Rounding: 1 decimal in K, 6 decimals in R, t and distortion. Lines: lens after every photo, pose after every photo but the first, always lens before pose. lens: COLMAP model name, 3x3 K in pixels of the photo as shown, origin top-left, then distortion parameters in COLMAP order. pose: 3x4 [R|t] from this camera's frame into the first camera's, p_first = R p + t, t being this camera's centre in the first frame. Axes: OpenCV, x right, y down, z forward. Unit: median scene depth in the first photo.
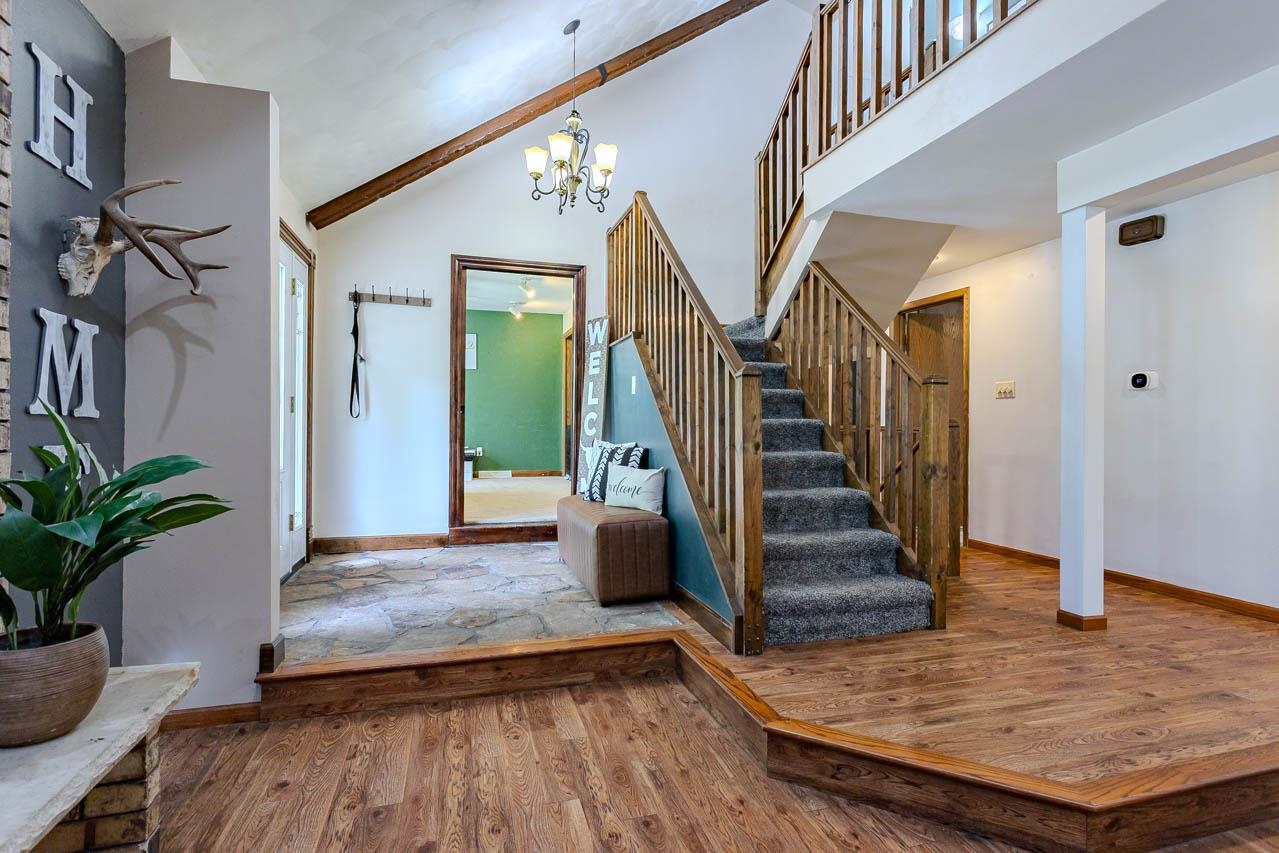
lens RADIAL K [[605.8, 0, 640.3], [0, 605.8, 426.9], [0, 0, 1]] dist [0.000267, -0.000030]
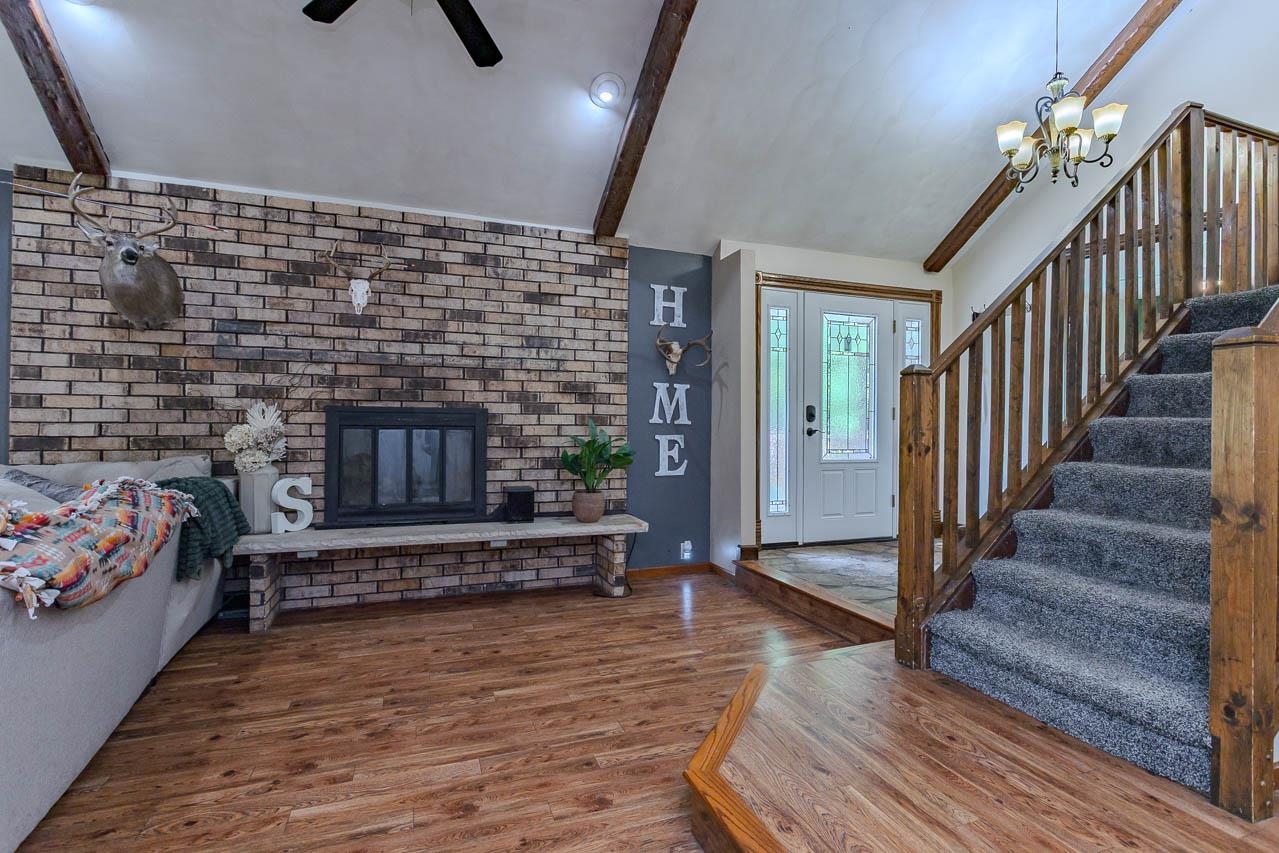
lens RADIAL K [[605.8, 0, 640.6], [0, 605.8, 427.8], [0, 0, 1]] dist [0.000267, -0.000030]
pose [[0.077774, -0.002502, -0.996968, 1.239302], [-0.008301, 0.999961, -0.003157, 0.006345], [0.996936, 0.008521, 0.077751, 0.560560]]
